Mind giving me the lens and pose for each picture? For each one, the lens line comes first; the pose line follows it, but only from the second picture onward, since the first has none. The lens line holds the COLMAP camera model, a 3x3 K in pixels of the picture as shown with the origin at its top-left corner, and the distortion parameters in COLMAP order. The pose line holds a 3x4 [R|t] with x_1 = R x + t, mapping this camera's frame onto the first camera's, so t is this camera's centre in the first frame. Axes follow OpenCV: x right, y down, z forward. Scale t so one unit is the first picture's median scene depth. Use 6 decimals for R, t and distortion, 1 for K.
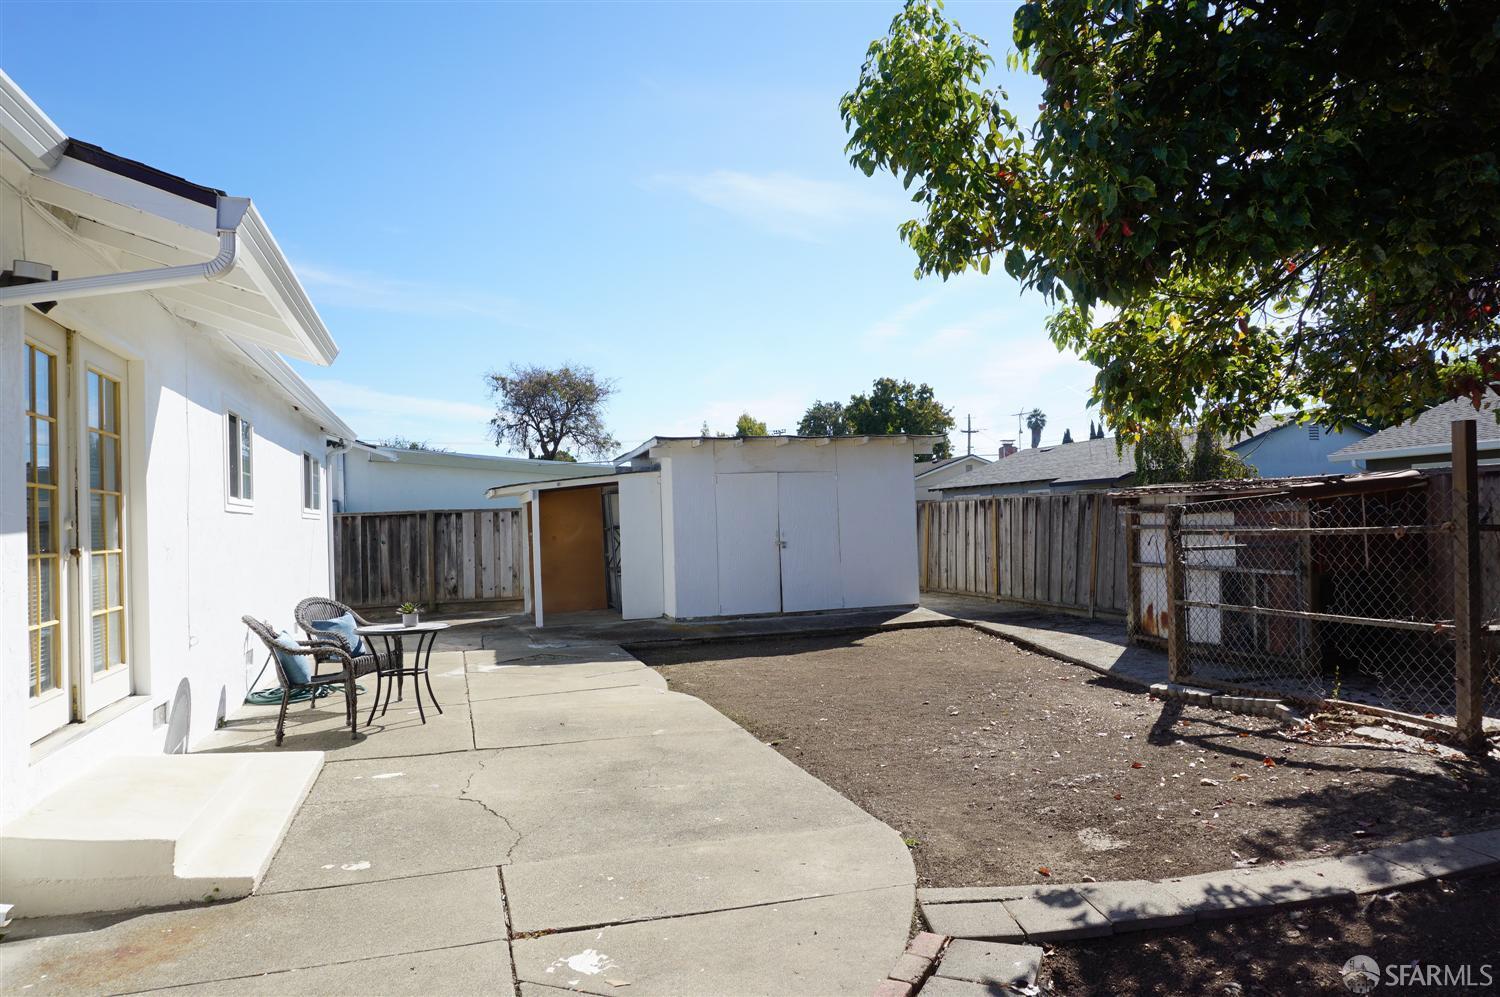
lens RADIAL K [[1003.8, 0, 750.0], [0, 1003.8, 498.5], [0, 0, 1]] dist [-0.025475, 0.005147]
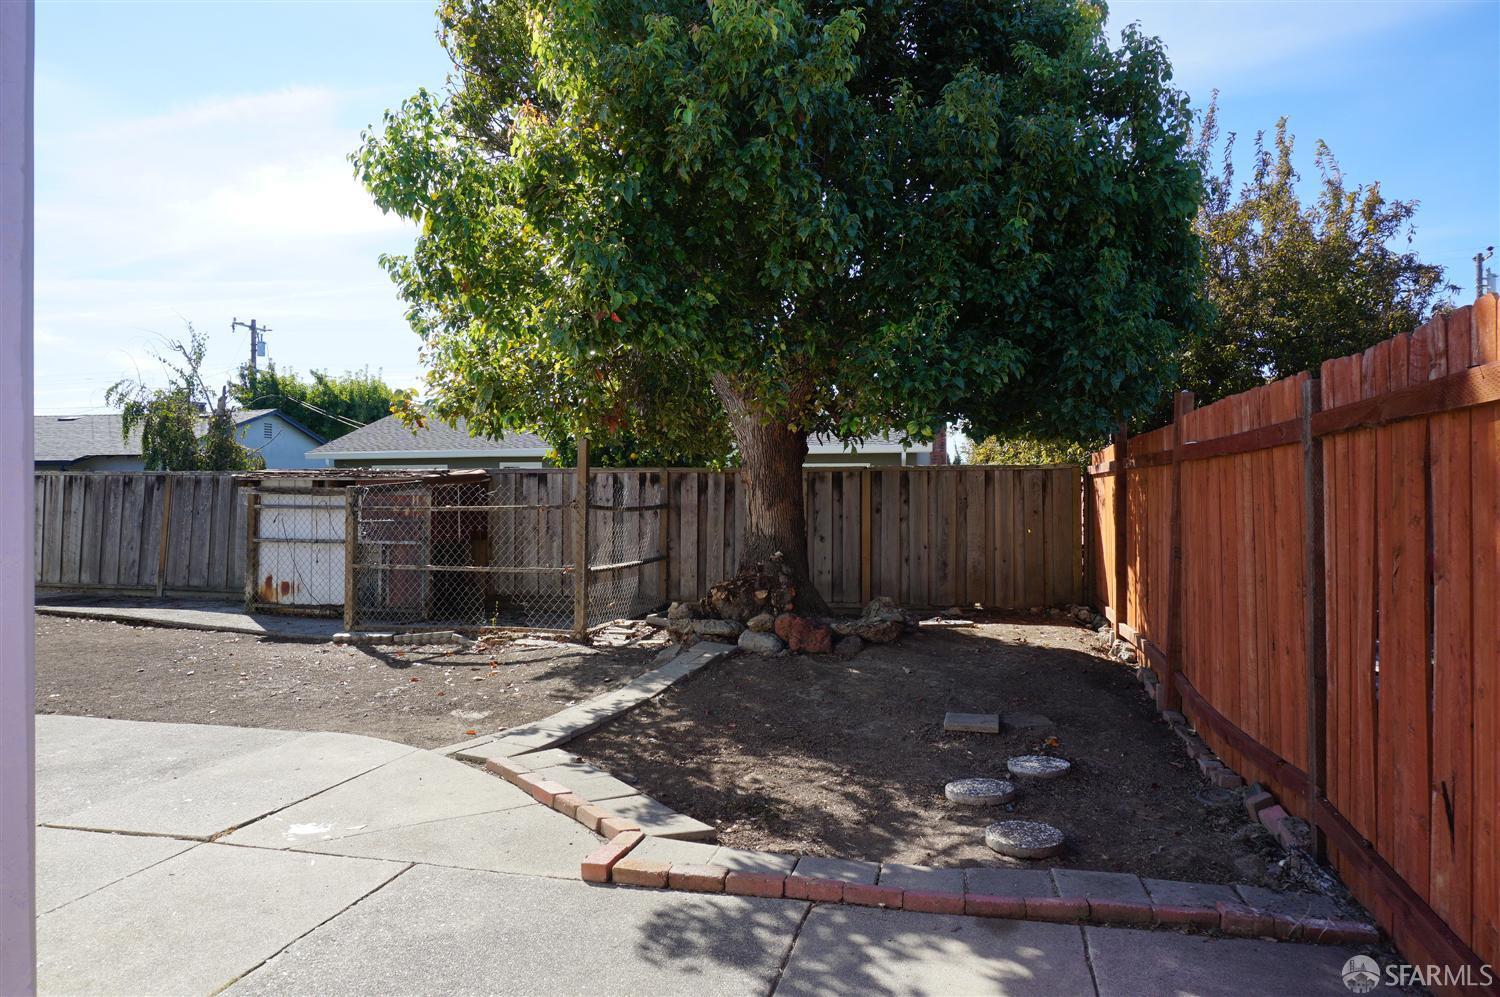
lens RADIAL K [[1003.8, 0, 750.0], [0, 1003.8, 498.5], [0, 0, 1]] dist [-0.025475, 0.005147]
pose [[0.494665, 0.032228, 0.868486, -0.365869], [-0.035704, 0.999222, -0.016744, 0.022389], [-0.868350, -0.022726, 0.495431, -0.026591]]
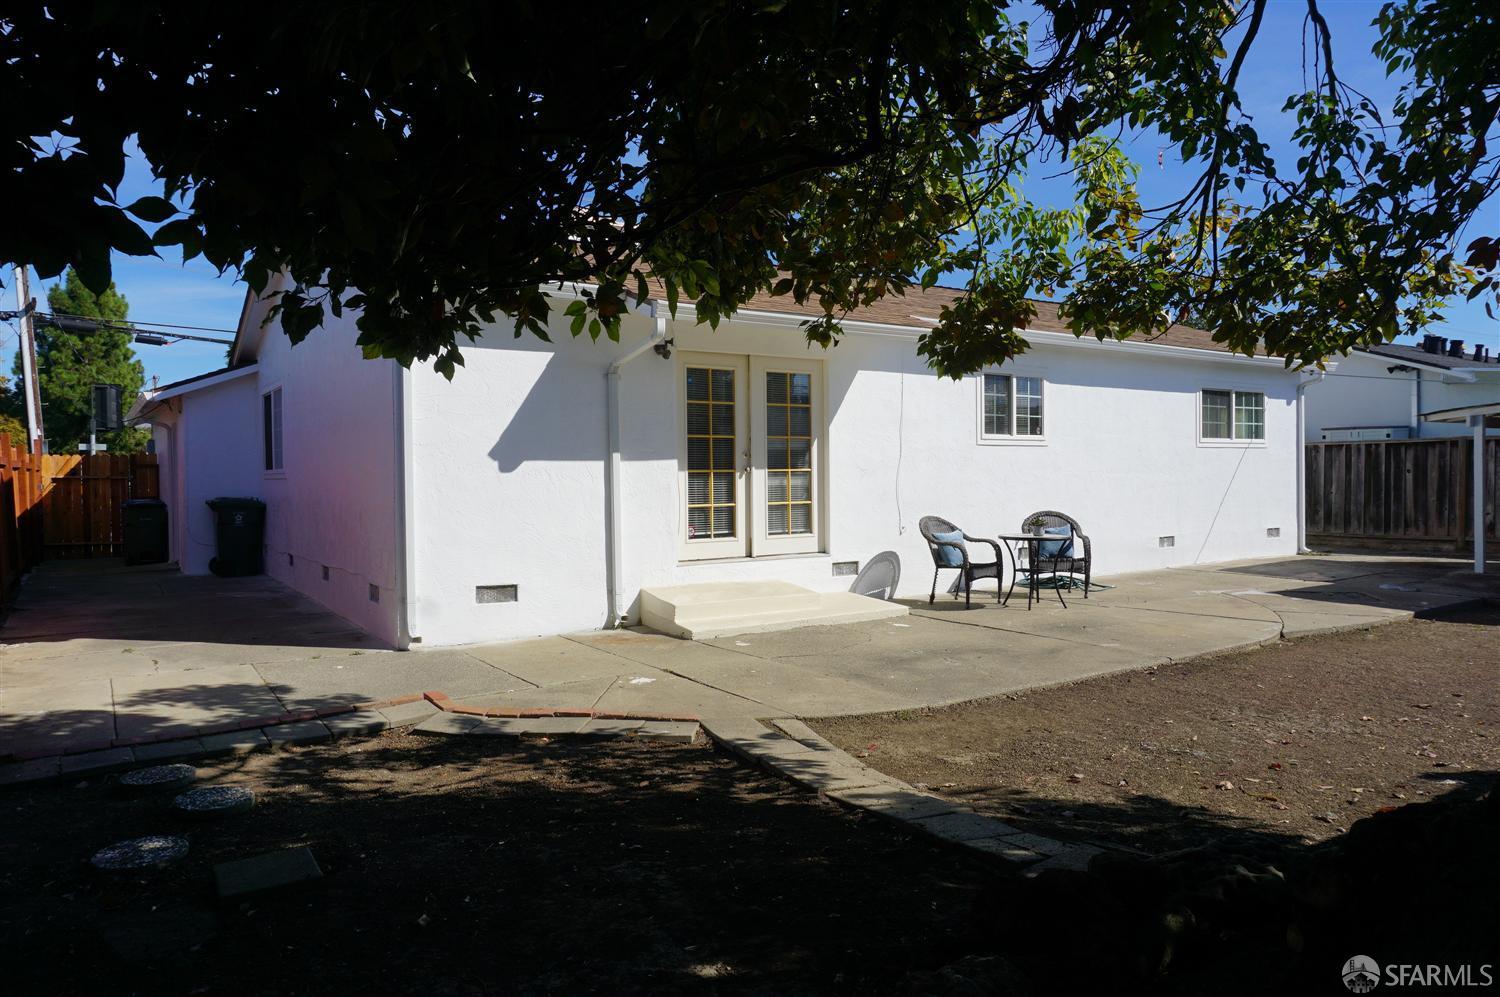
lens RADIAL K [[1003.8, 0, 750.0], [0, 1003.8, 498.5], [0, 0, 1]] dist [-0.025475, 0.005147]
pose [[0.308188, 0.055567, -0.949701, 0.708584], [0.020745, 0.997663, 0.065105, -0.009830], [0.951099, -0.039767, 0.306315, 0.241163]]
